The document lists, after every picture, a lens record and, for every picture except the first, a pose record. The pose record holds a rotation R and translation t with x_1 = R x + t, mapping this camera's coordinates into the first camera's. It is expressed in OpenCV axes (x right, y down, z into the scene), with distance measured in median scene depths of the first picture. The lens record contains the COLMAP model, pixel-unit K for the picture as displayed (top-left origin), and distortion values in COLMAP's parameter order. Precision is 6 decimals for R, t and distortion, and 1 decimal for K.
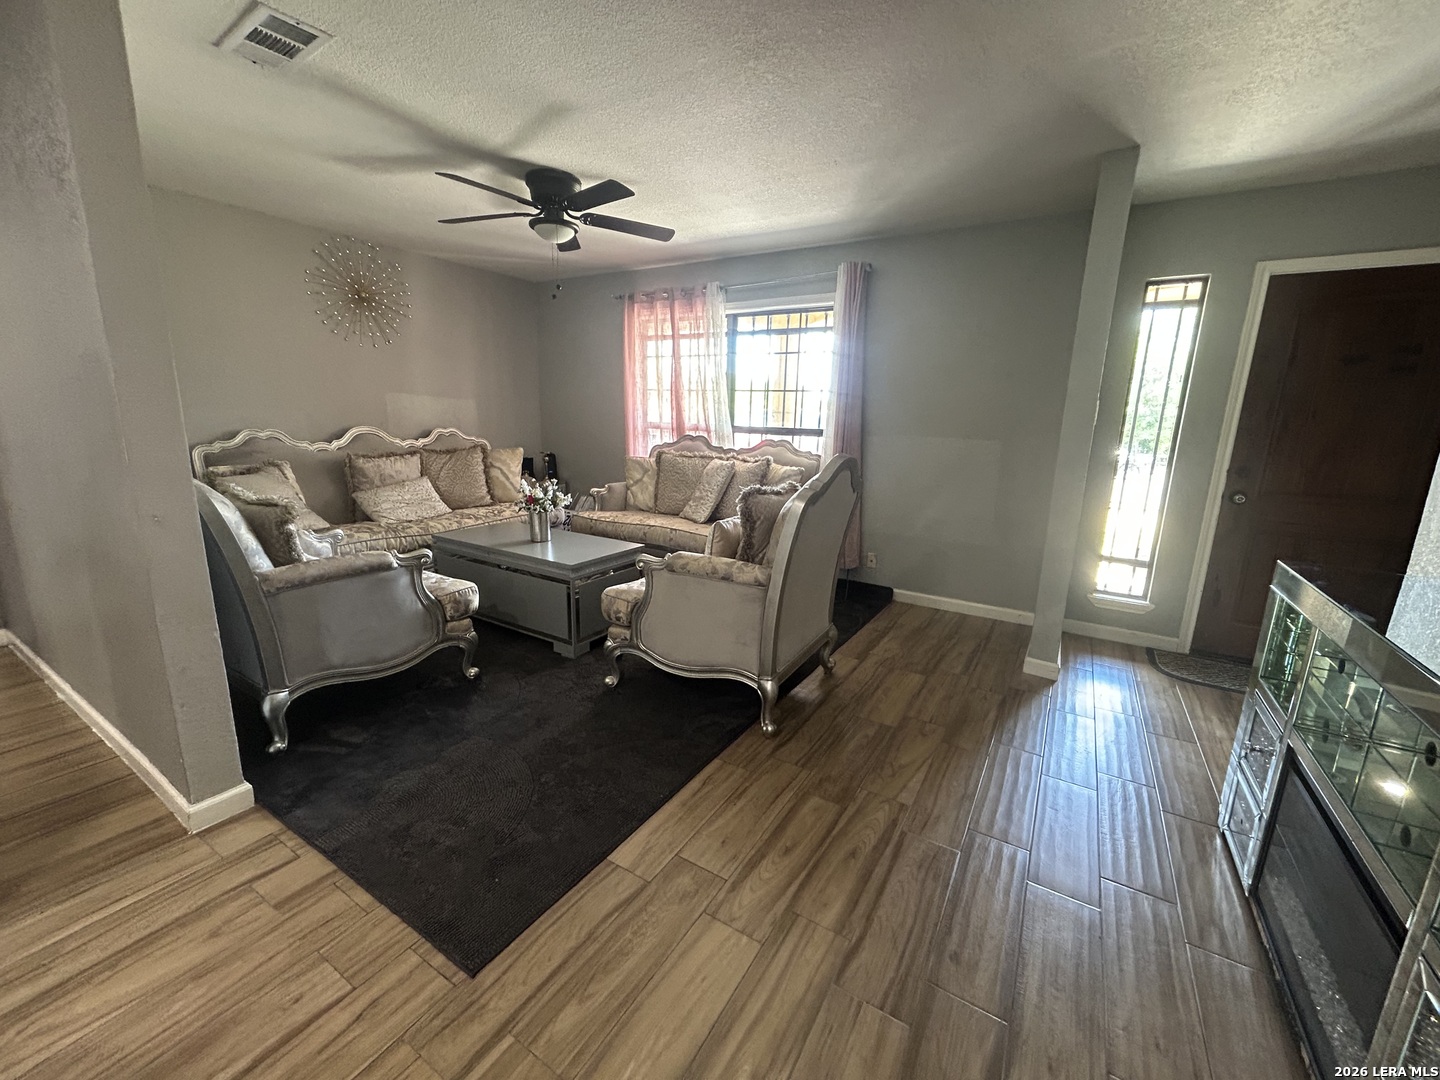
lens RADIAL K [[582.2, 0, 720.0], [0, 582.2, 540.0], [0, 0, 1]] dist [0.001168, 0.000983]
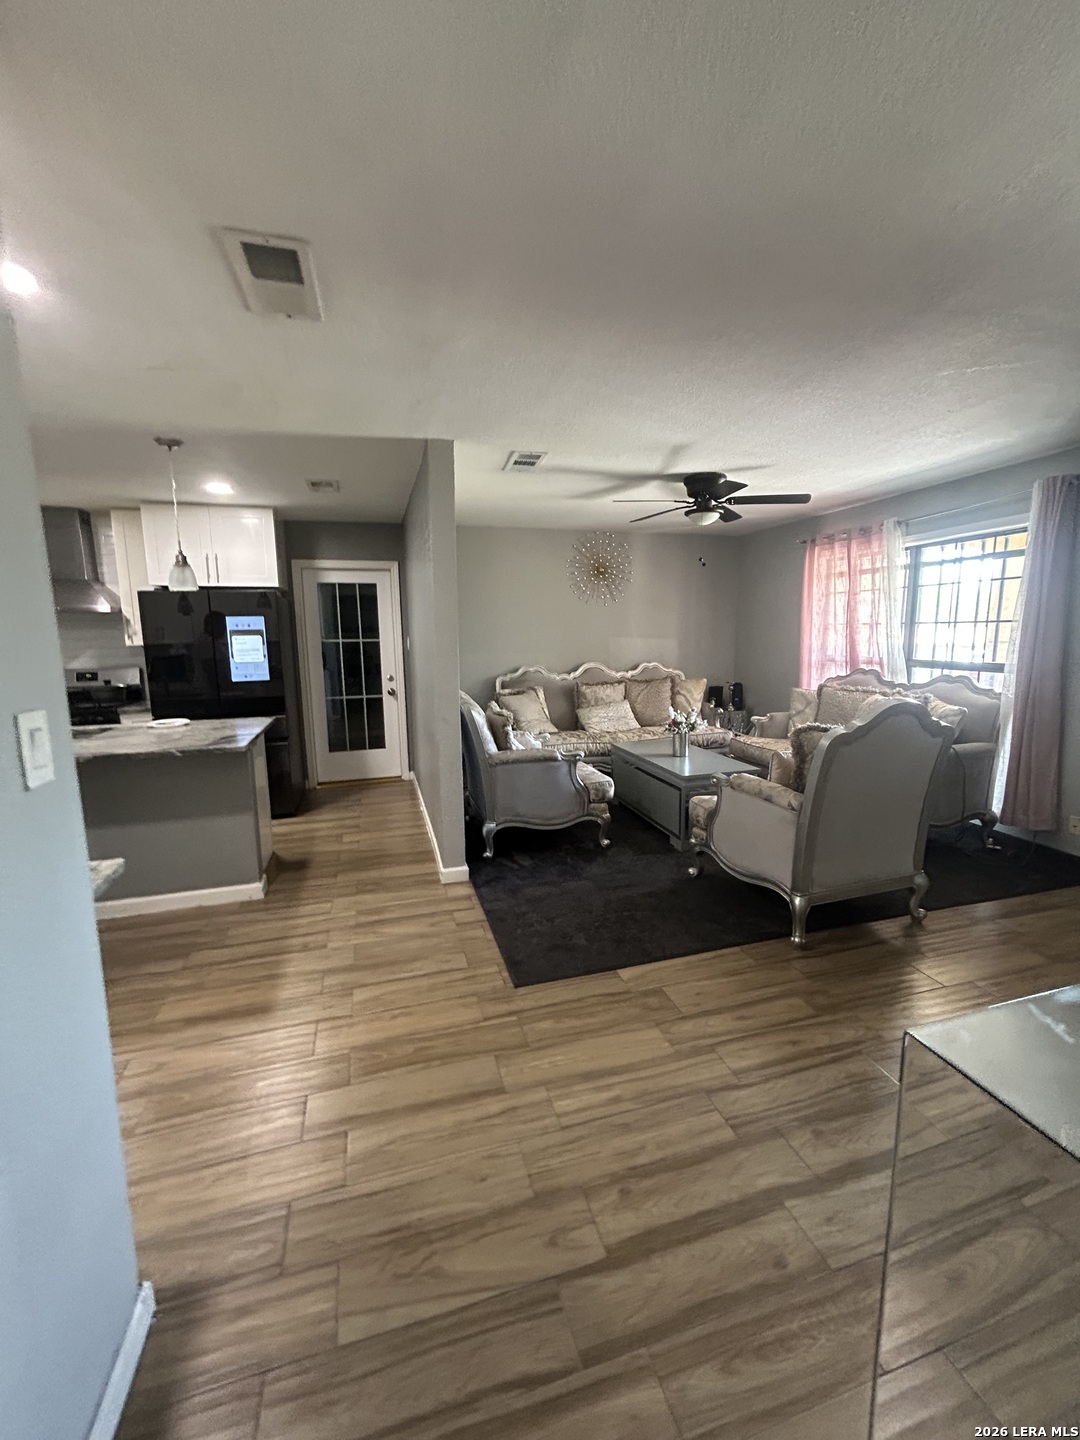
lens RADIAL K [[579.9, 0, 540.0], [0, 579.9, 720.0], [0, 0, 1]] dist [-0.001973, -0.000012]
pose [[0.741551, 0.064091, -0.667829, 0.344307], [-0.111042, 0.993422, -0.027963, -0.007836], [0.661644, 0.094893, 0.743790, -0.153904]]
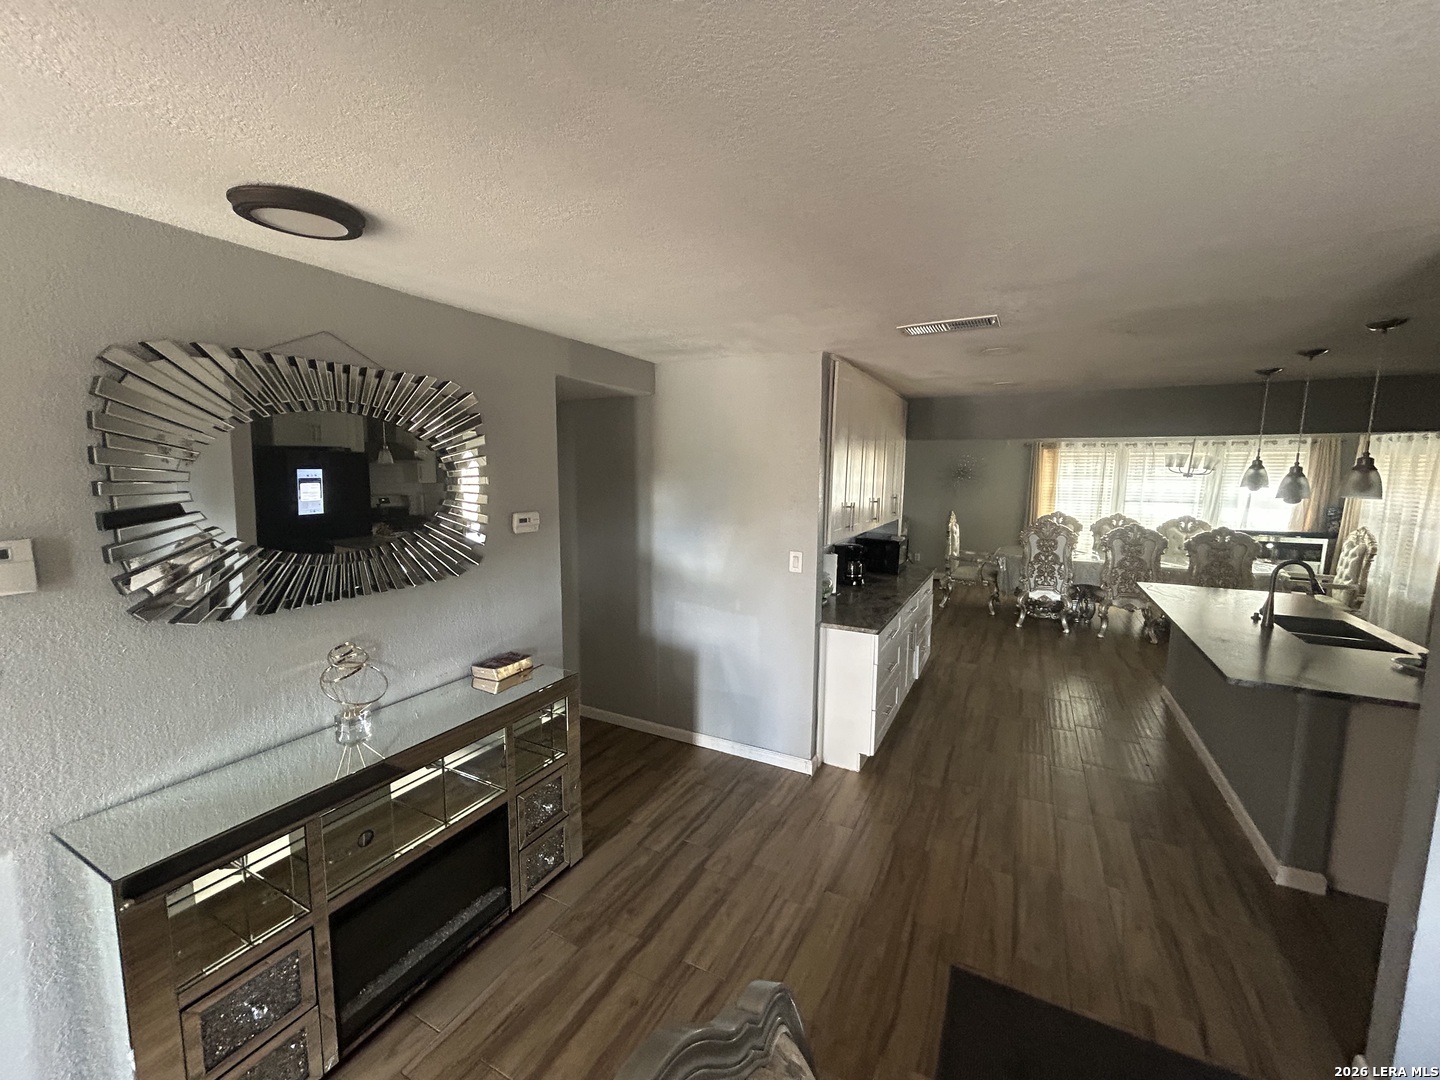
lens RADIAL K [[582.2, 0, 720.0], [0, 582.2, 540.0], [0, 0, 1]] dist [0.001168, 0.000983]
pose [[-0.996910, -0.027516, -0.073577, 0.159243], [-0.050606, 0.941346, 0.333627, -0.377480], [0.060081, 0.336319, -0.939830, 0.932775]]
